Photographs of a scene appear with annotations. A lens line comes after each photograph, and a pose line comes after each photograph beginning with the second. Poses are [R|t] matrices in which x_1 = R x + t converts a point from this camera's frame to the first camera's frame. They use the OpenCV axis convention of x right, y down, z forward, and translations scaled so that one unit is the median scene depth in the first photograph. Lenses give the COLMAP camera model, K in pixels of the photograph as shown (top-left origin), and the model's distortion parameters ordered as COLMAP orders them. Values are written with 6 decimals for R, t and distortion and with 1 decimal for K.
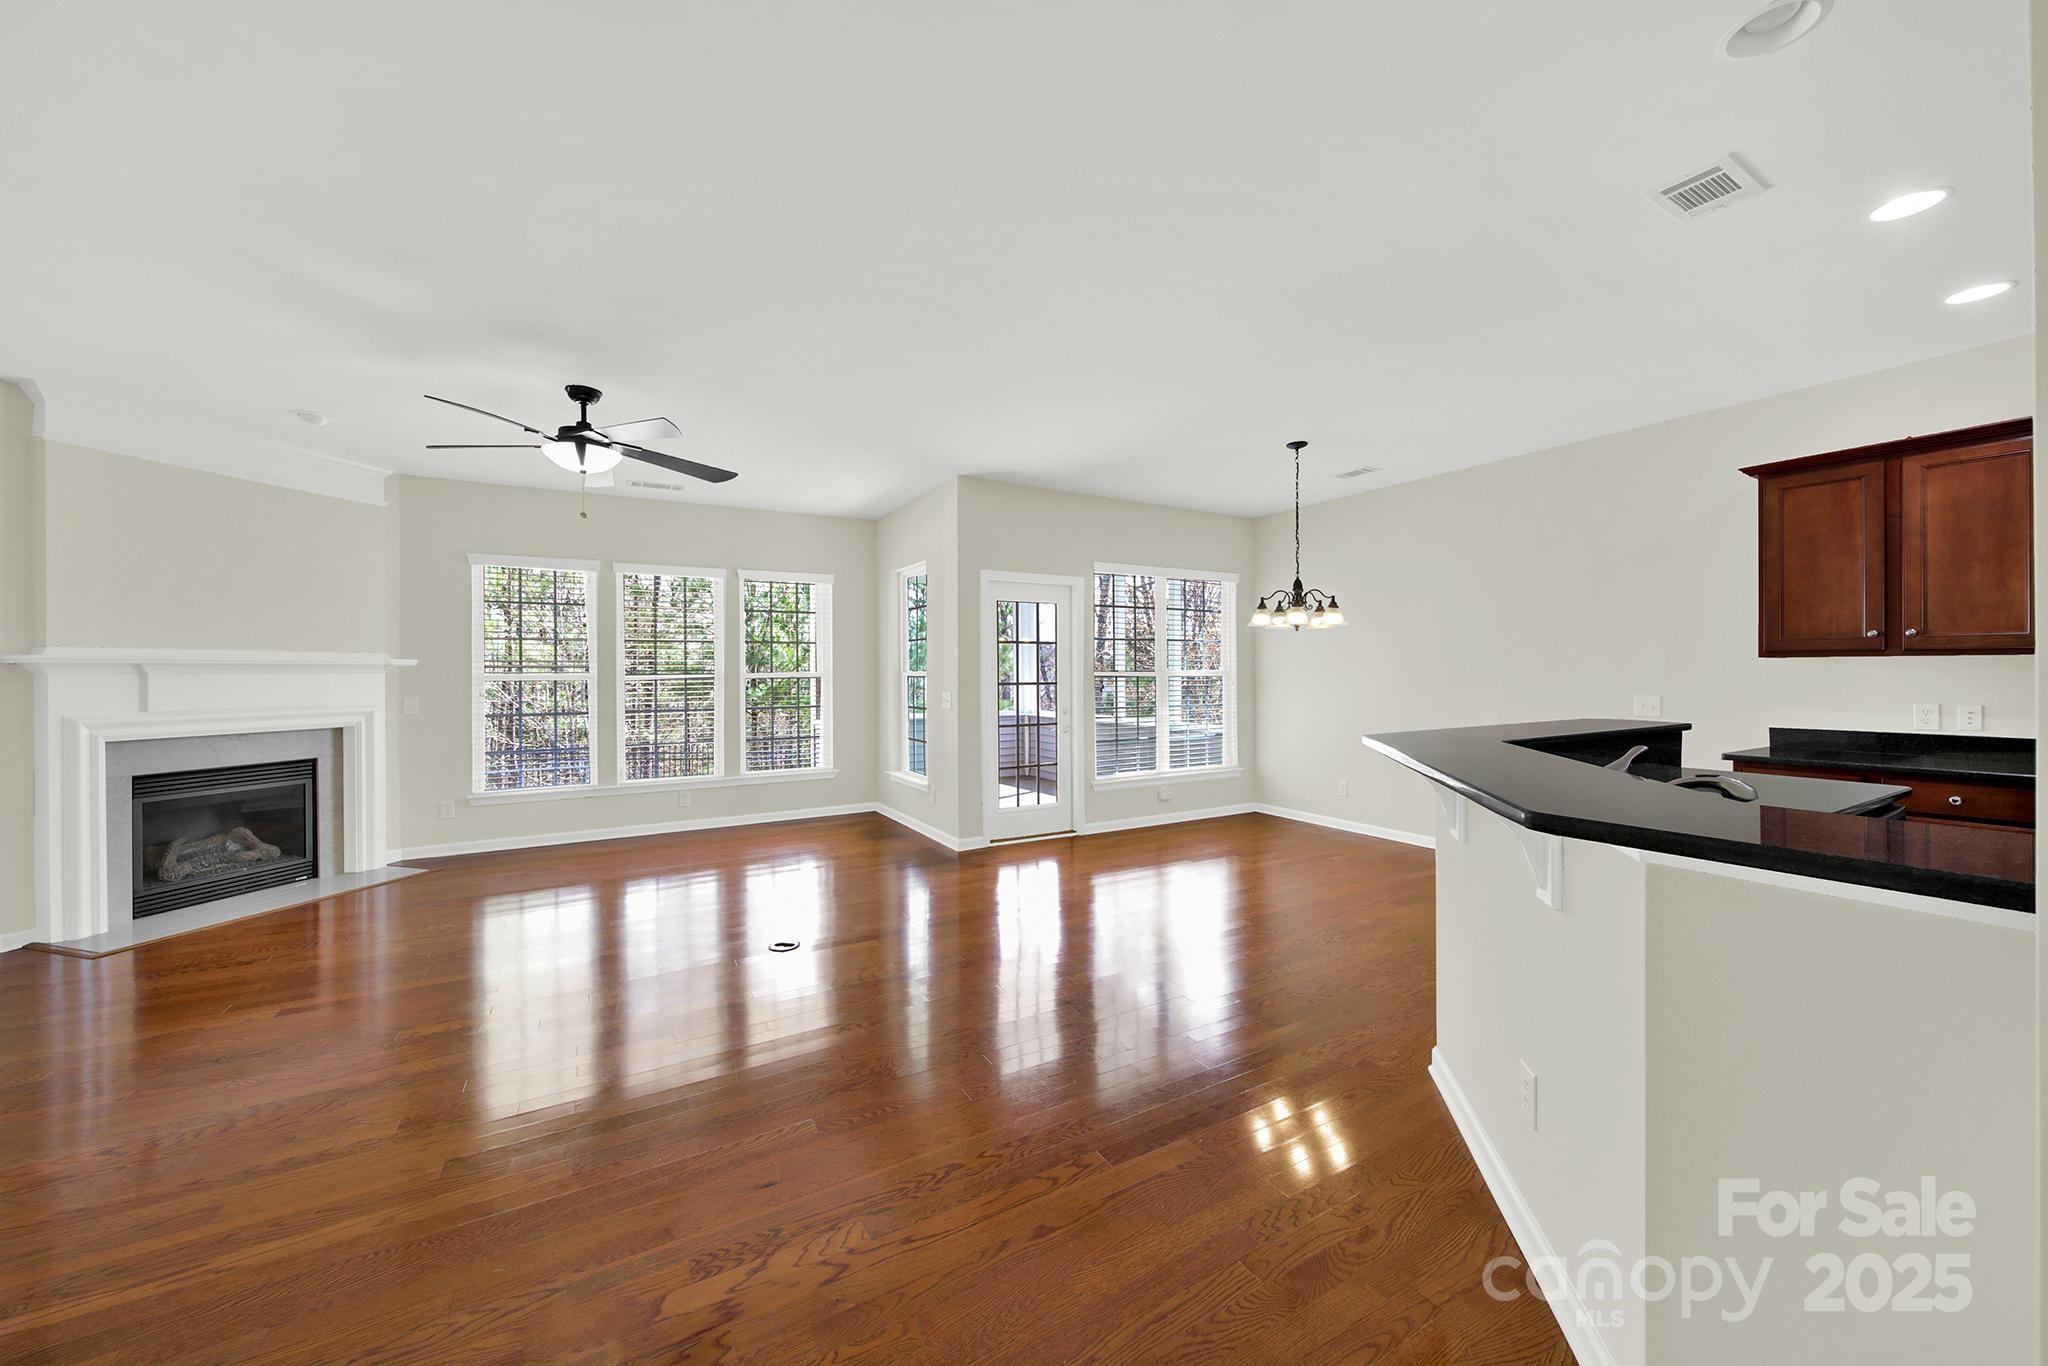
lens RADIAL K [[745.0, 0, 1023.4], [0, 745.0, 666.7], [0, 0, 1]] dist [-0.001699, -0.000183]
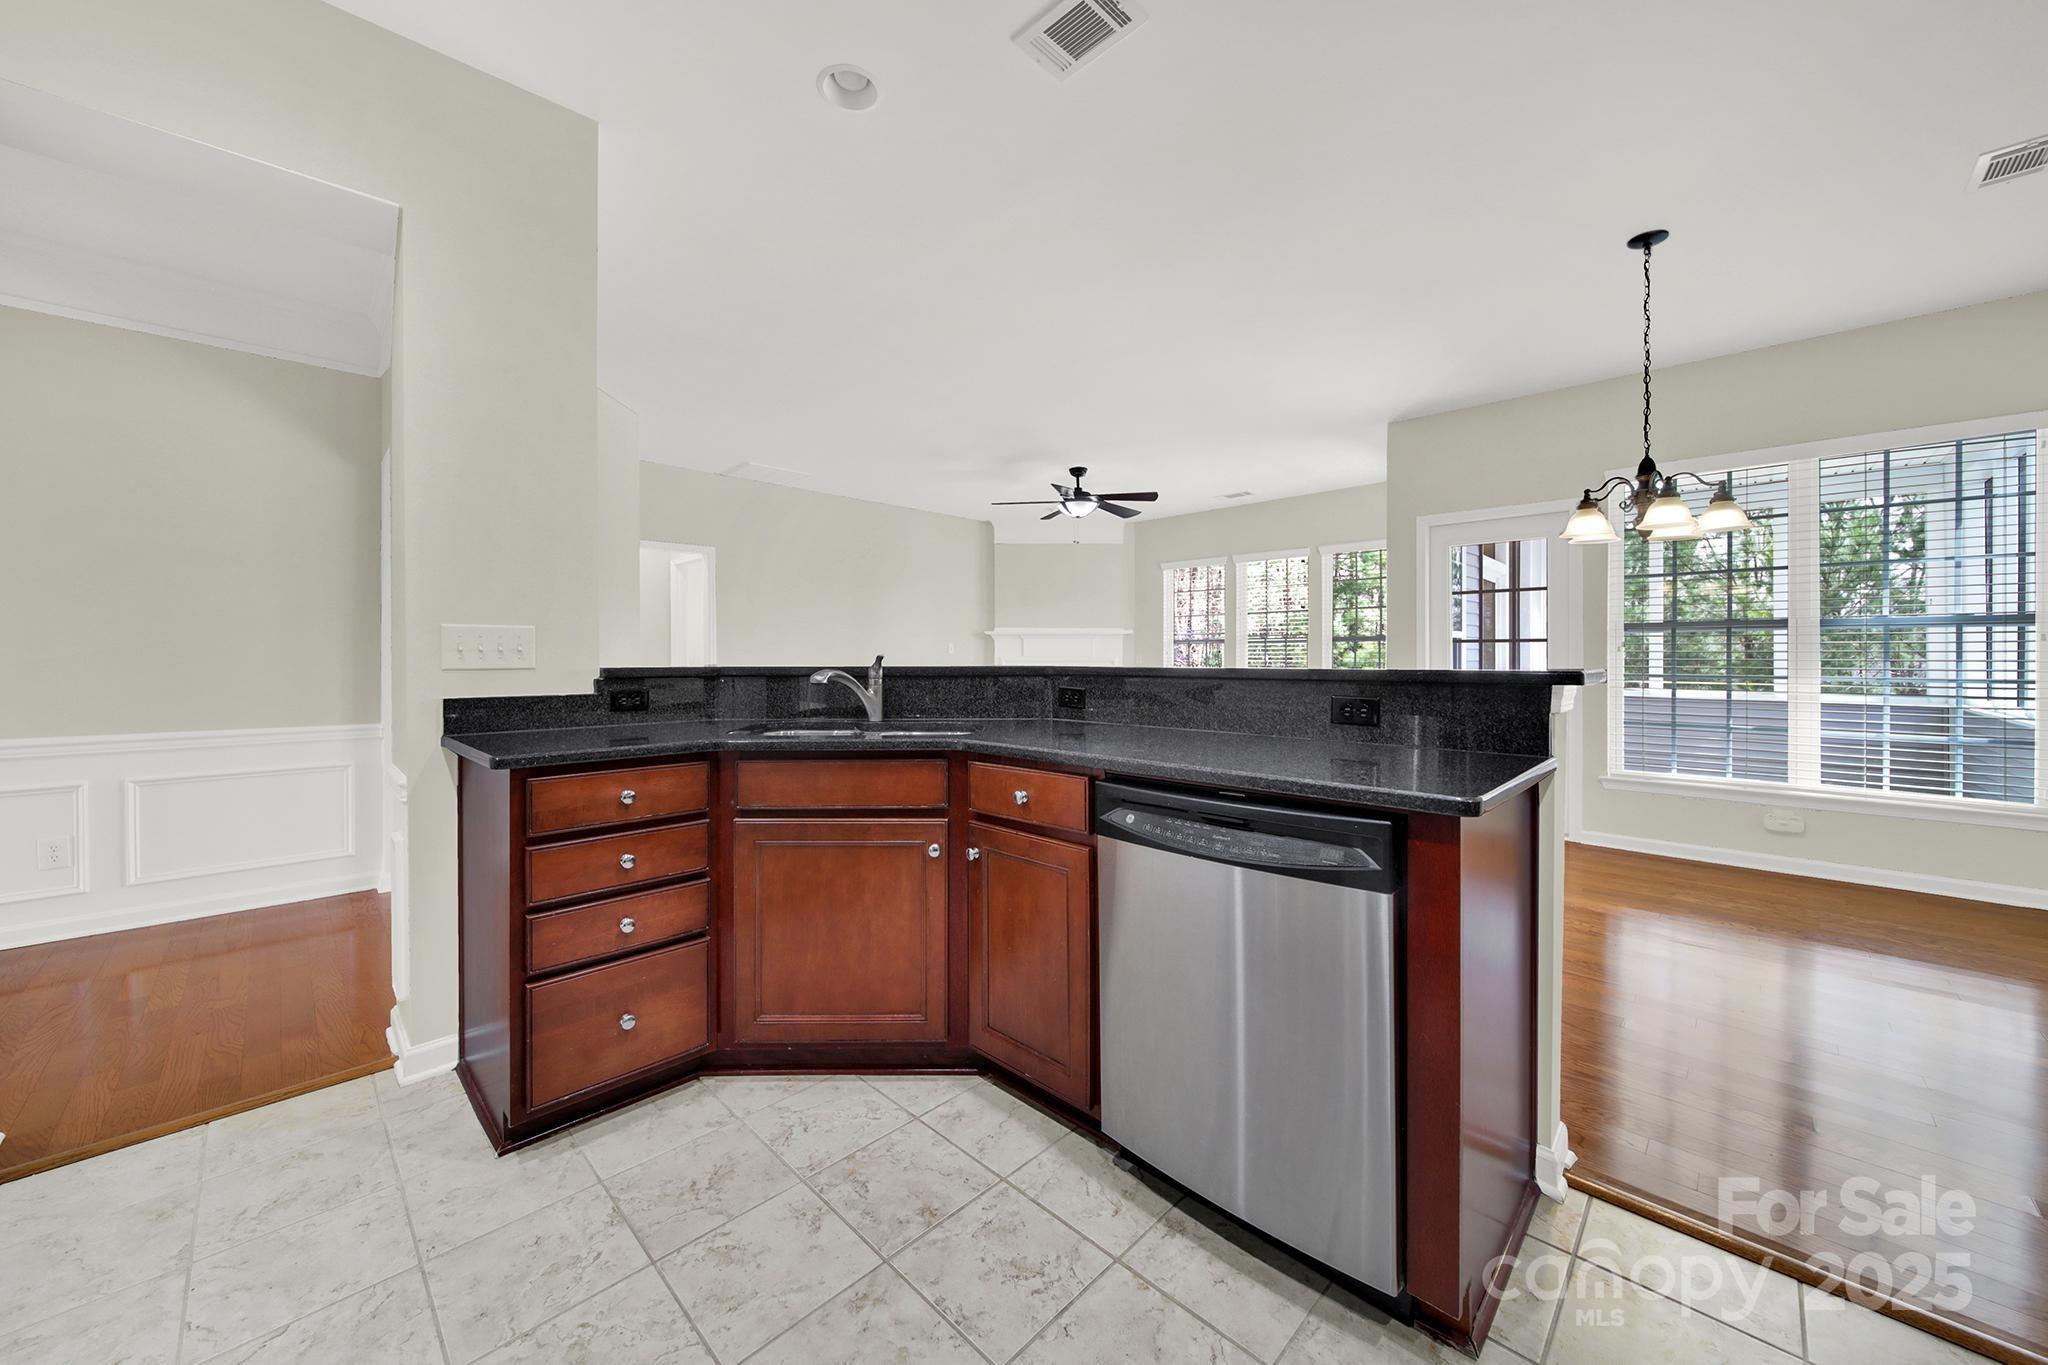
lens RADIAL K [[745.3, 0, 1020.8], [0, 745.3, 677.5], [0, 0, 1]] dist [-0.000375, -0.000062]
pose [[0.257265, 0.028705, -0.965915, 0.833894], [0.006604, 0.999483, 0.031461, 0.042263], [0.966318, -0.014472, 0.256942, 0.338933]]
